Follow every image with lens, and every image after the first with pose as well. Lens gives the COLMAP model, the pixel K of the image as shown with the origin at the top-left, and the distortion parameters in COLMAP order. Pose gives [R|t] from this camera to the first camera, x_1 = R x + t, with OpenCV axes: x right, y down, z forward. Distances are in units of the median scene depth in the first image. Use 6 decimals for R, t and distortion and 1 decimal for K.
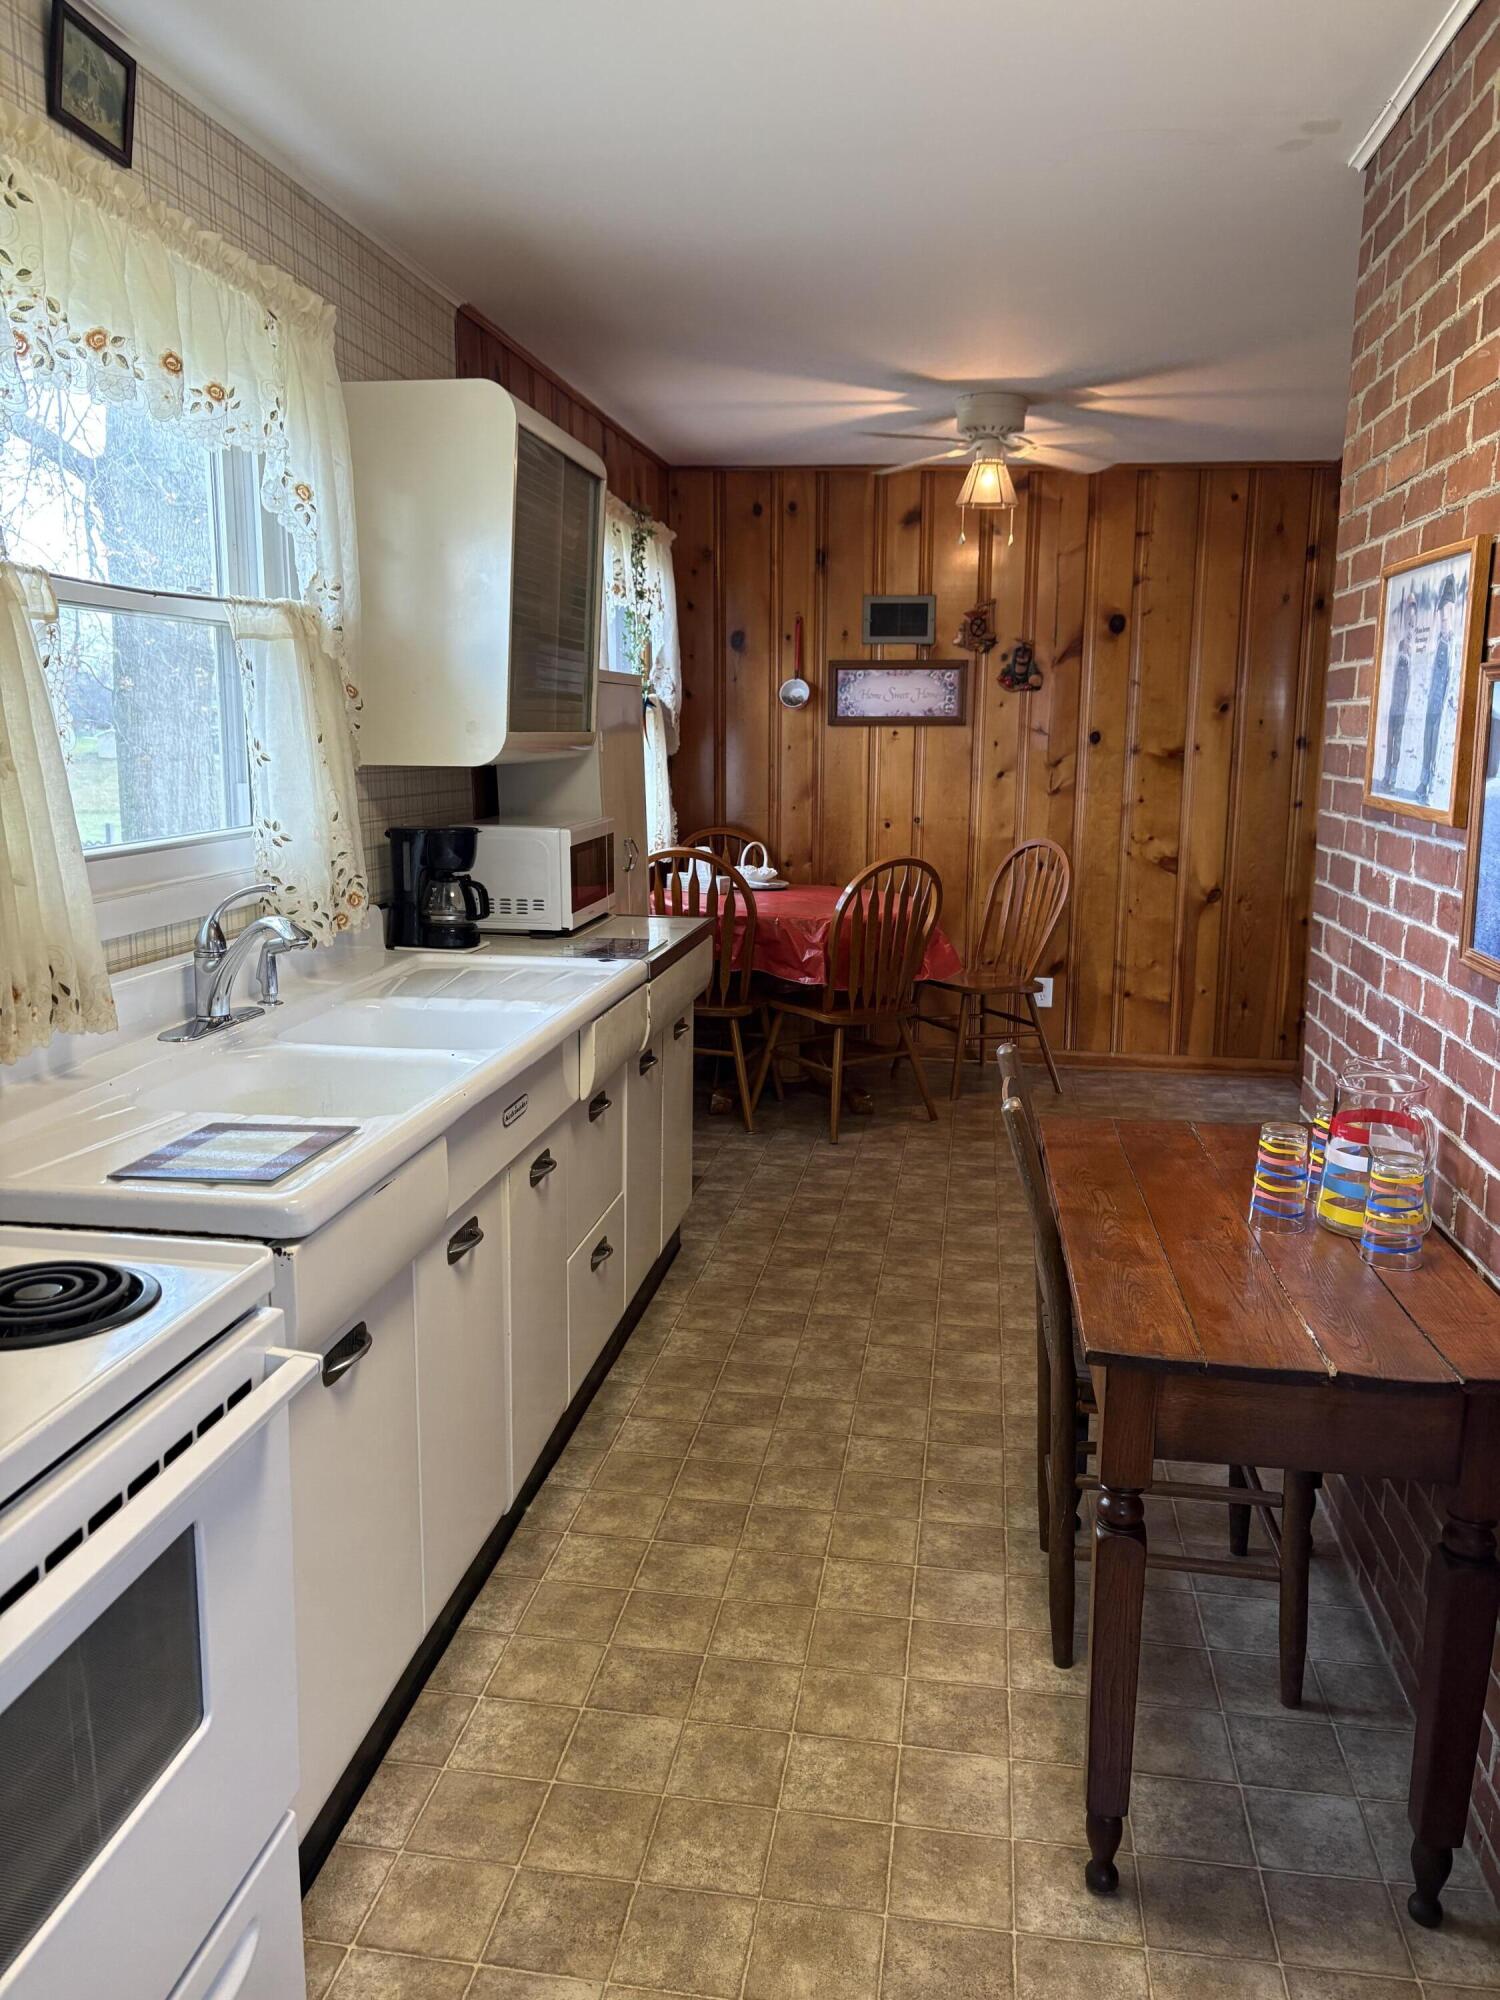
lens RADIAL K [[1524.8, 0, 748.3], [0, 1524.8, 979.4], [0, 0, 1]] dist [0.057205, -0.055733]
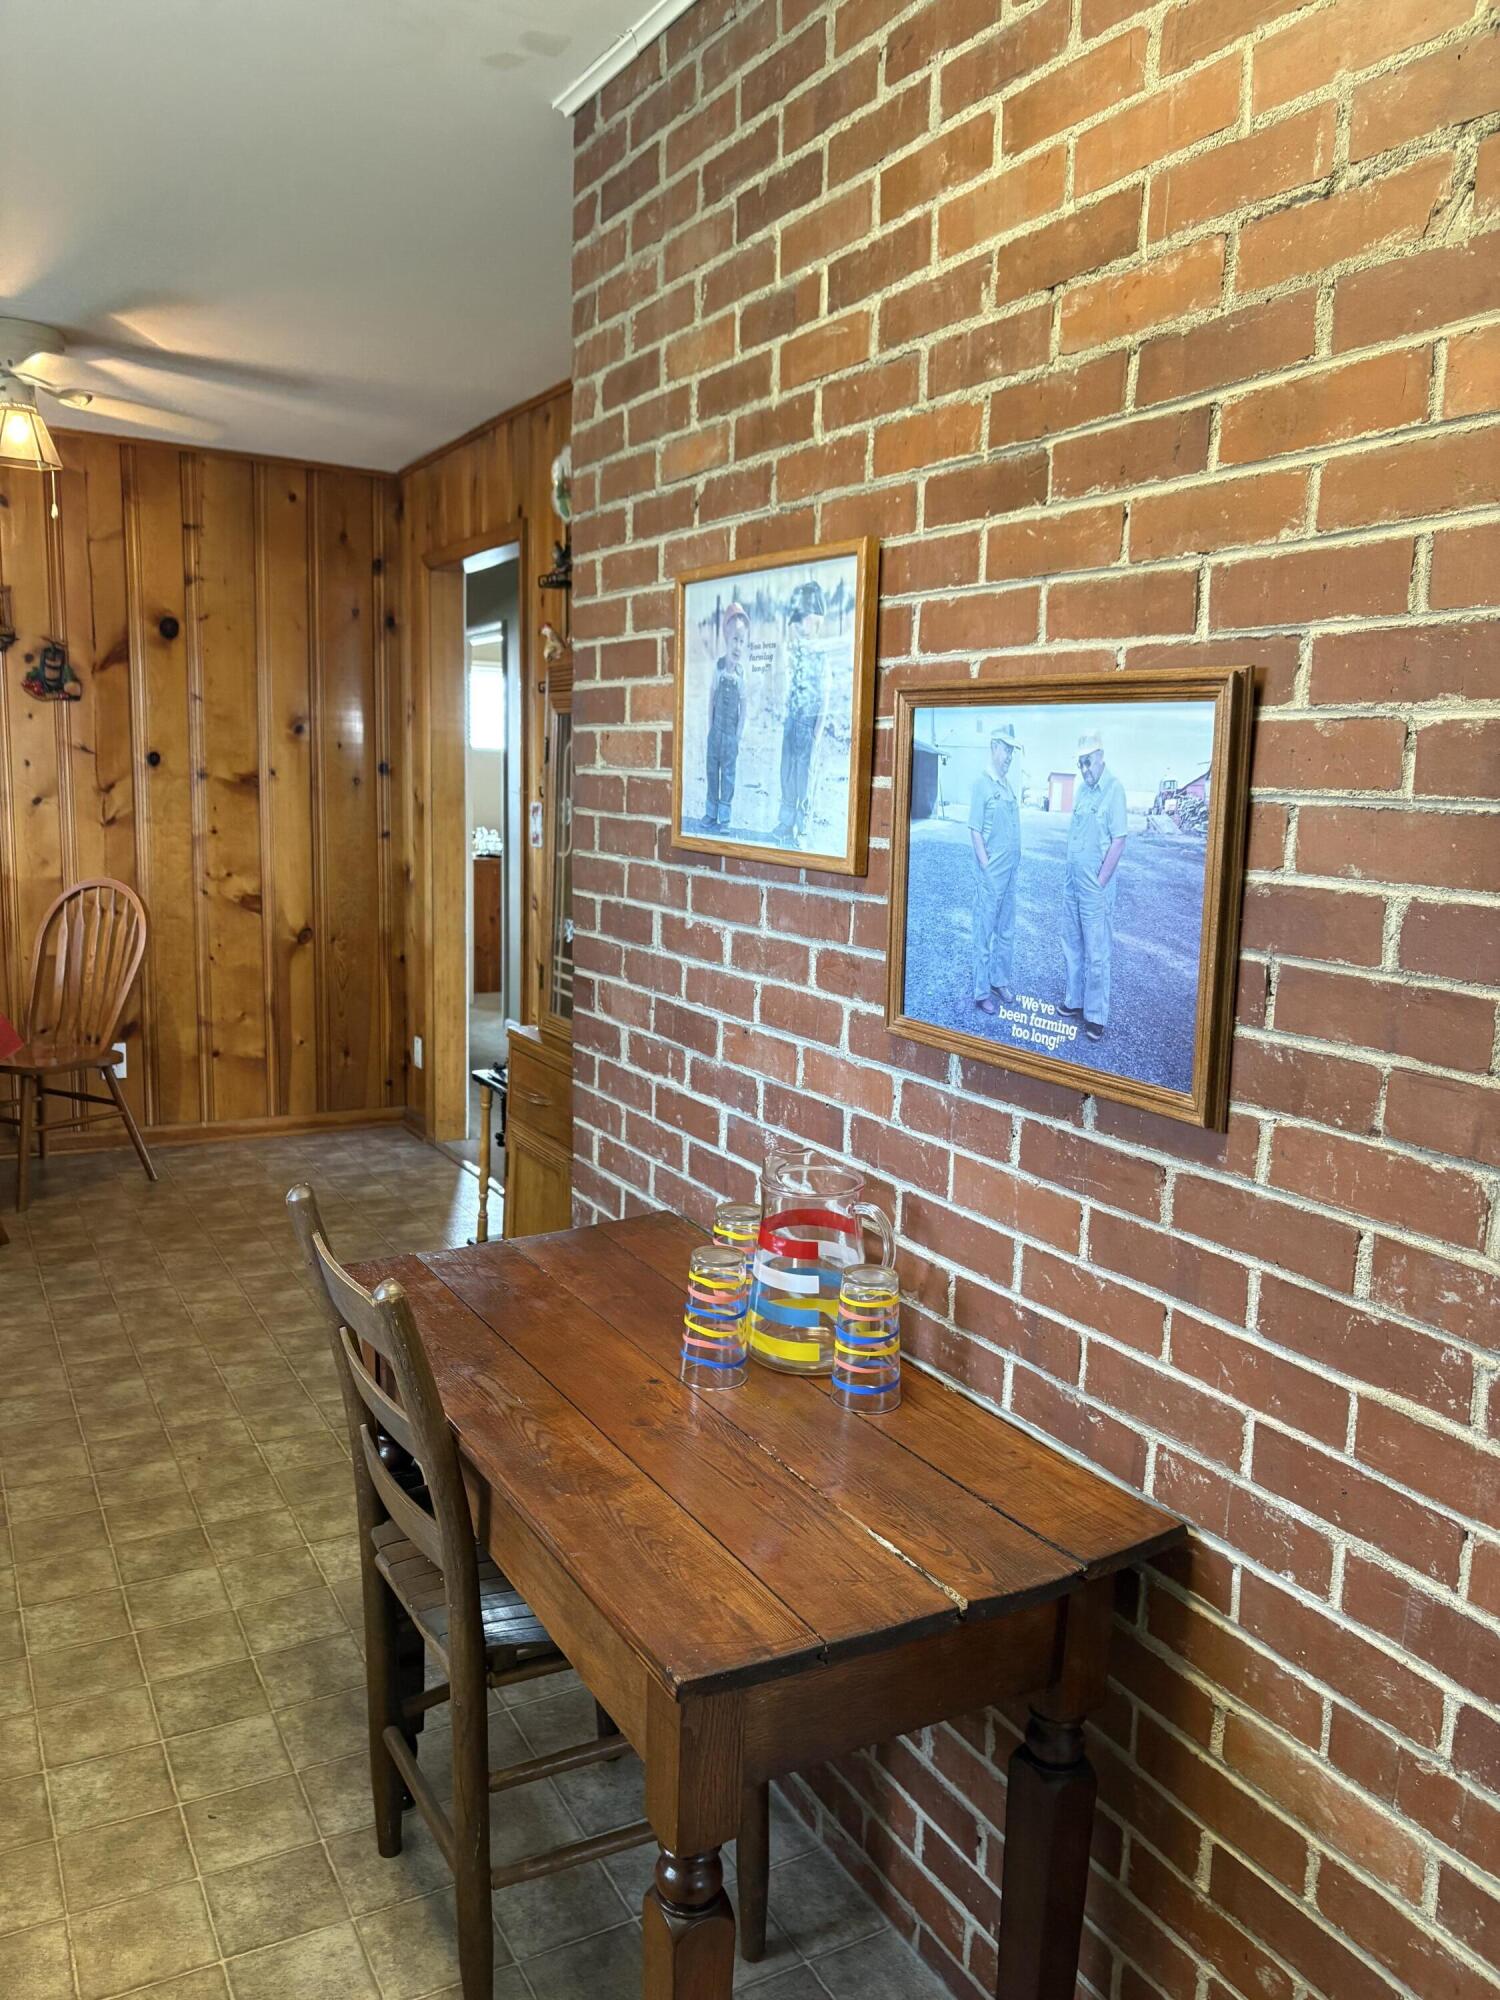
lens RADIAL K [[1524.8, 0, 748.3], [0, 1524.8, 979.4], [0, 0, 1]] dist [0.057205, -0.055733]
pose [[0.792926, -0.071518, 0.605106, -0.040160], [0.080544, 0.996676, 0.012255, -0.019916], [-0.603971, 0.039020, 0.796051, 0.127567]]
